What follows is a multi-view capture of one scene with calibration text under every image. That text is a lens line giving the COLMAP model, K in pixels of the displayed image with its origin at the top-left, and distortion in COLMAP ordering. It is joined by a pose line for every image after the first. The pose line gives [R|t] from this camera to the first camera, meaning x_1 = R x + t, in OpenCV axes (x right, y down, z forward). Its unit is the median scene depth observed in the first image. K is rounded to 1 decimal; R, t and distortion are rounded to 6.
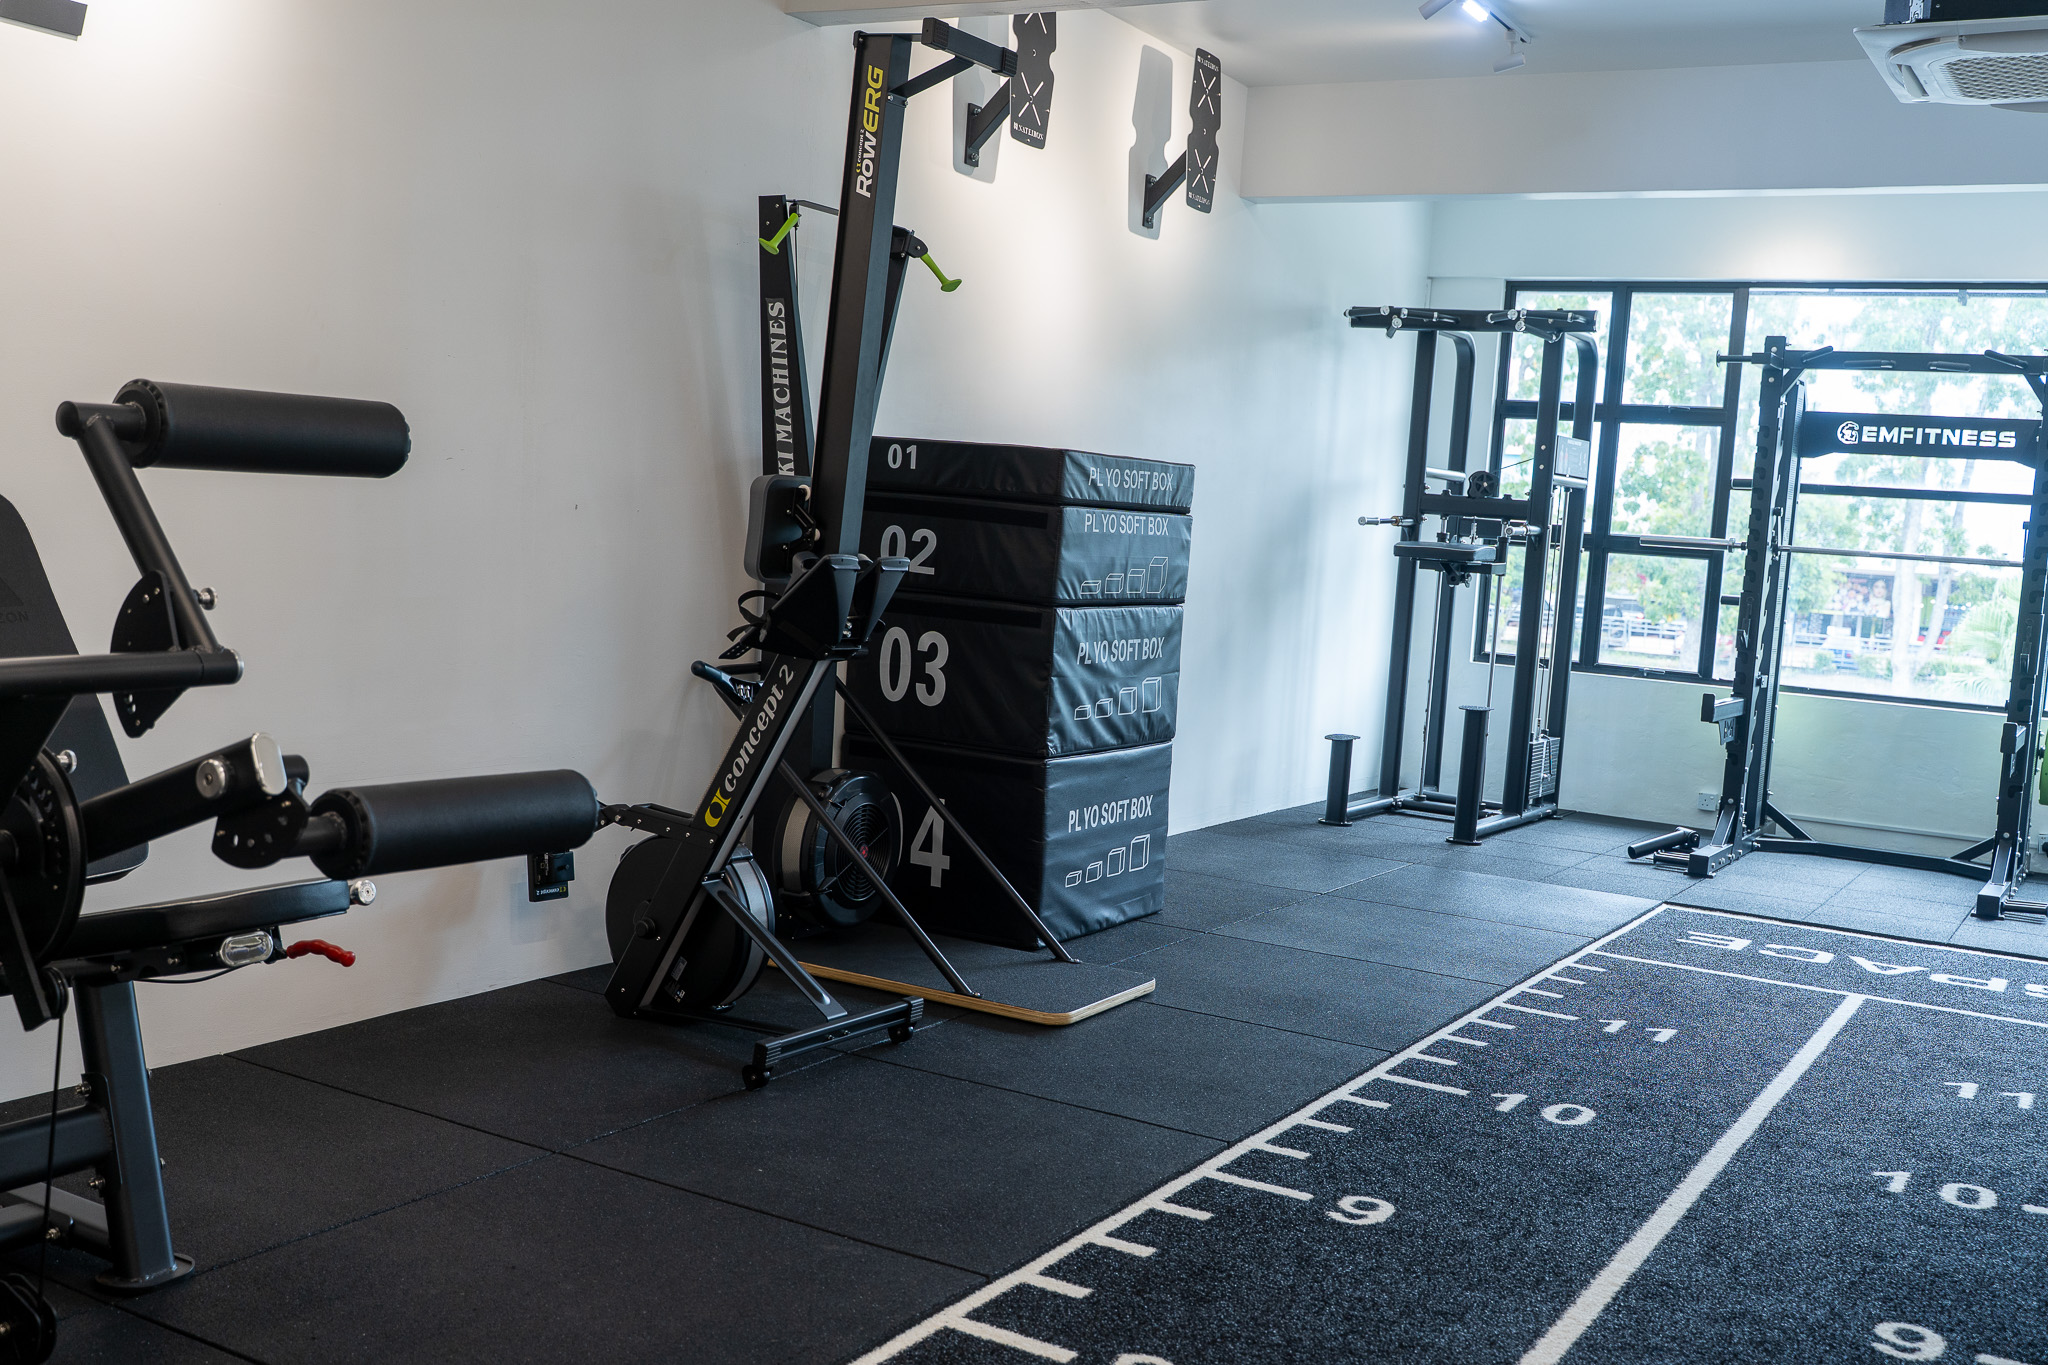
lens RADIAL K [[2080.0, 0, 1011.5], [0, 2080.0, 678.8], [0, 0, 1]] dist [-0.005066, 0.000000]
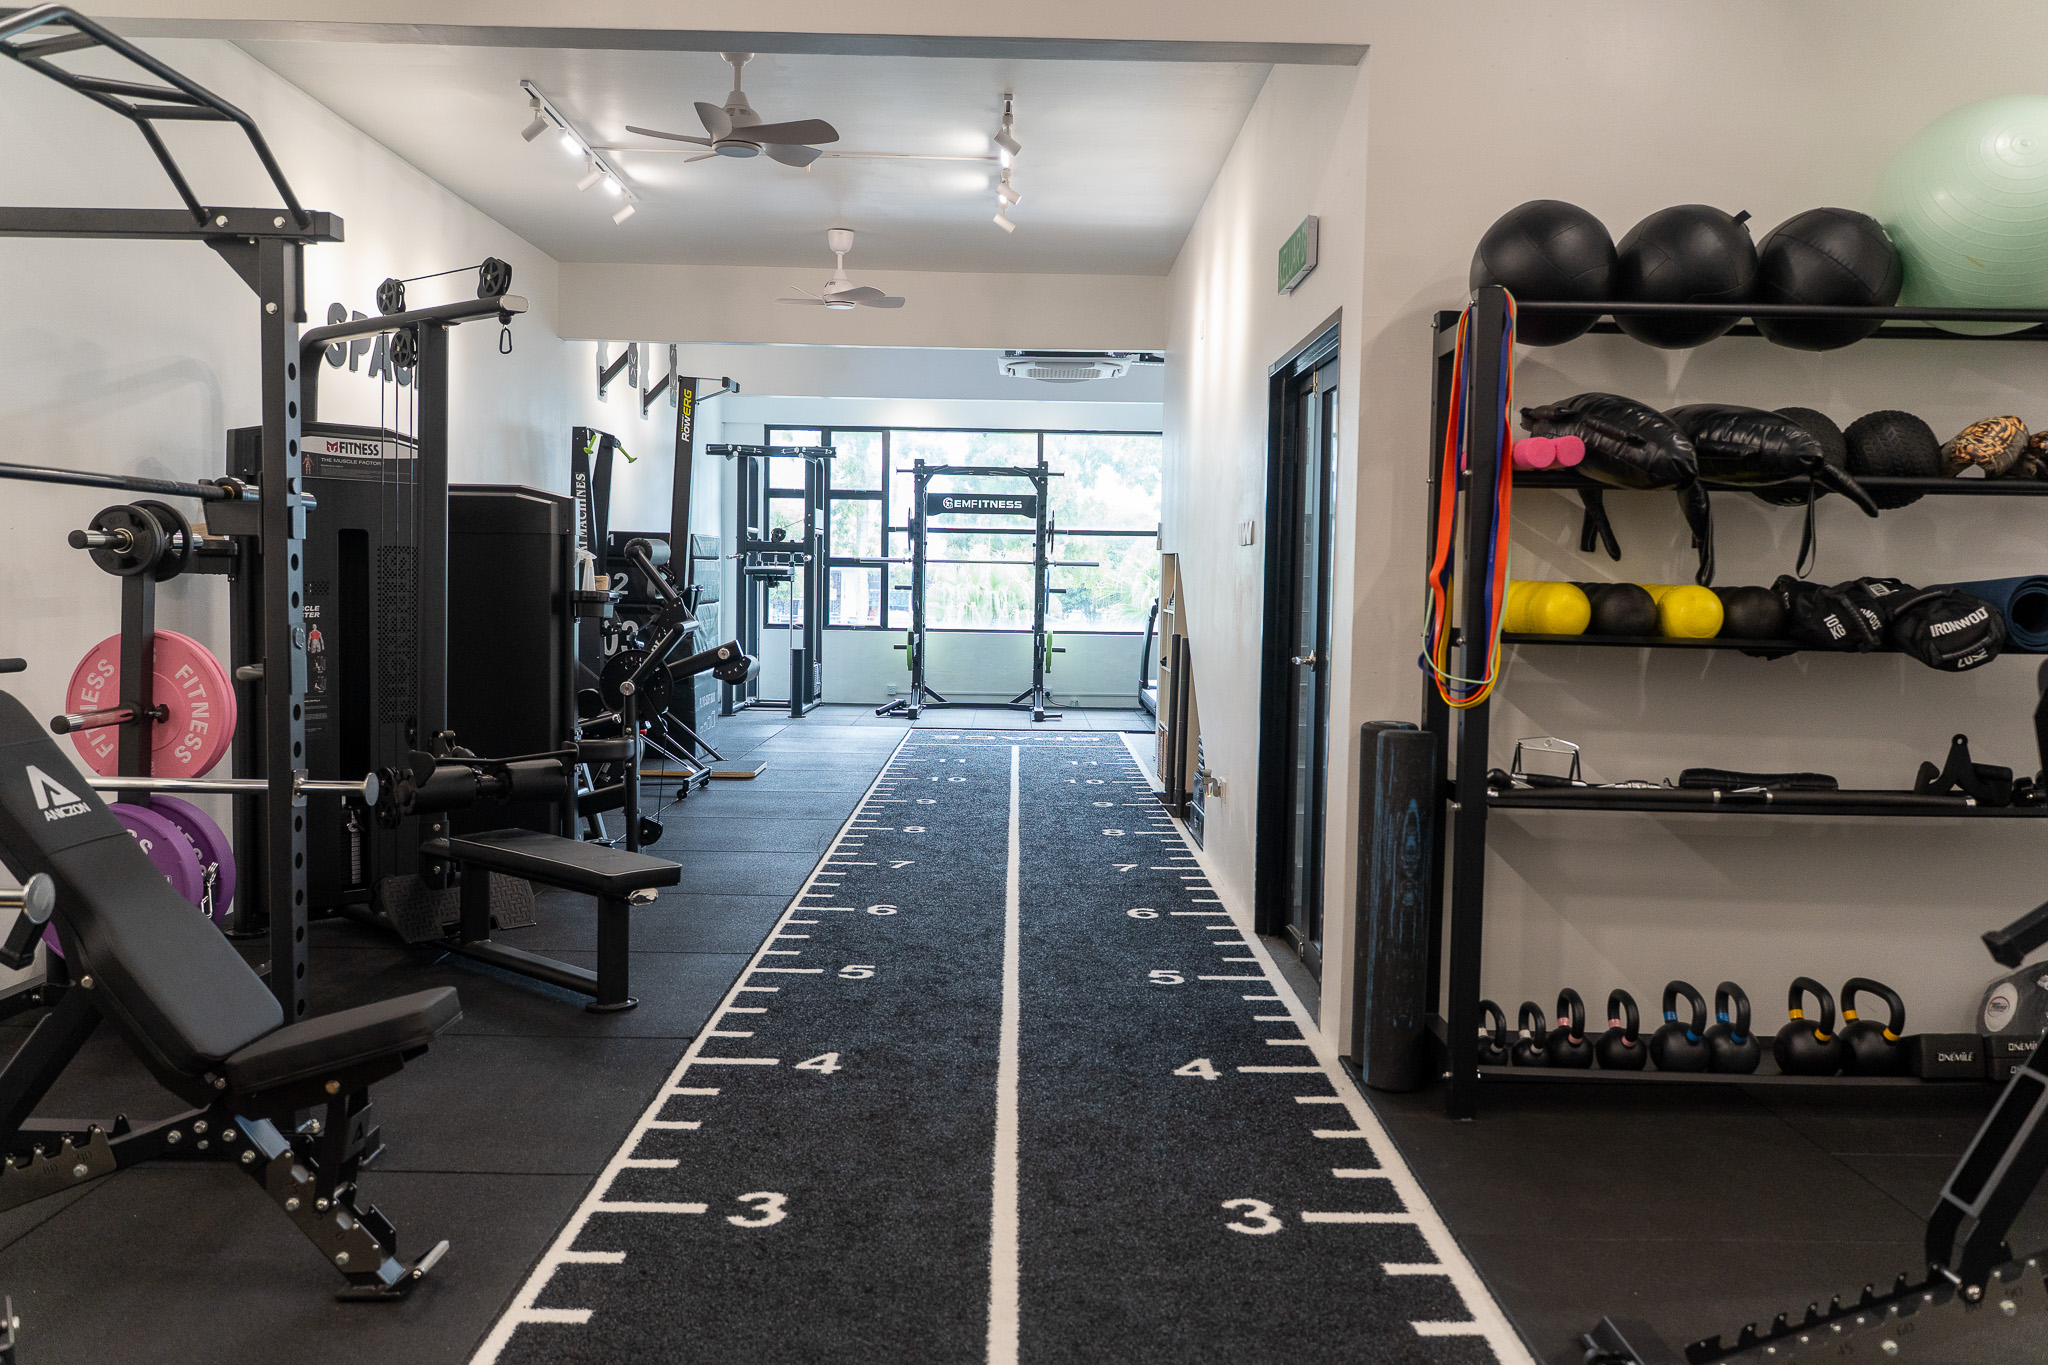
lens RADIAL K [[1635.3, 0, 1027.4], [0, 1635.3, 684.8], [0, 0, 1]] dist [0.009241, -0.001226]
pose [[0.862247, -0.087860, 0.498810, -0.356966], [0.082025, 0.996062, 0.033656, 0.013240], [-0.499802, 0.011895, 0.866058, -0.445816]]
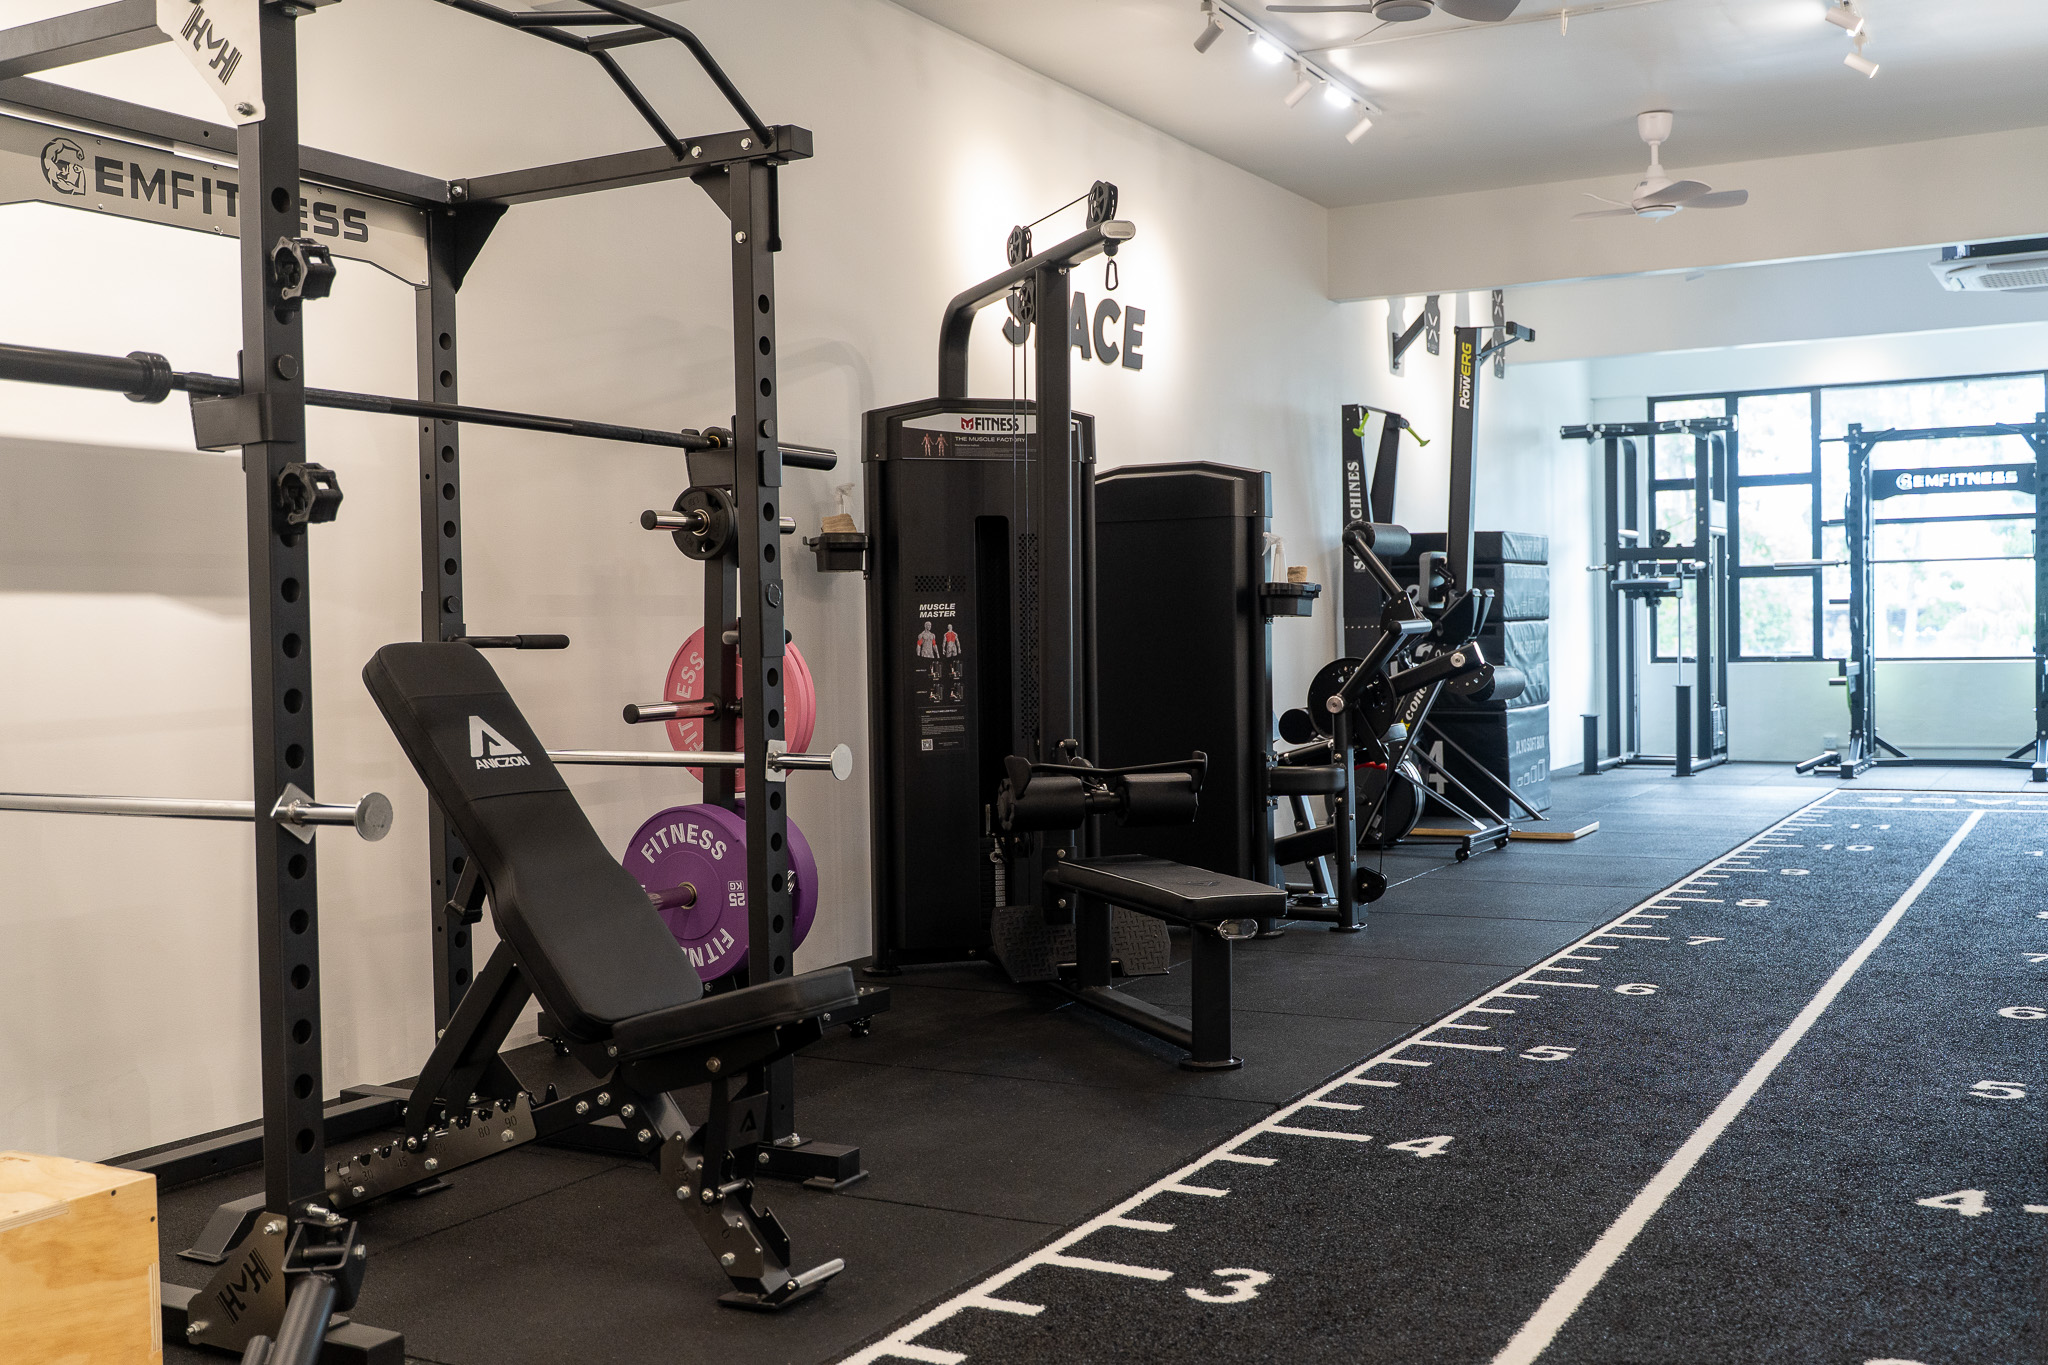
lens RADIAL K [[2080.0, 0, 1023.1], [0, 2080.0, 686.8], [0, 0, 1]] dist [-0.005066, 0.000000]
pose [[0.995775, -0.088527, 0.024410, -0.276794], [0.089647, 0.994746, -0.049435, 0.045112], [-0.019905, 0.051415, 0.998479, -0.468852]]
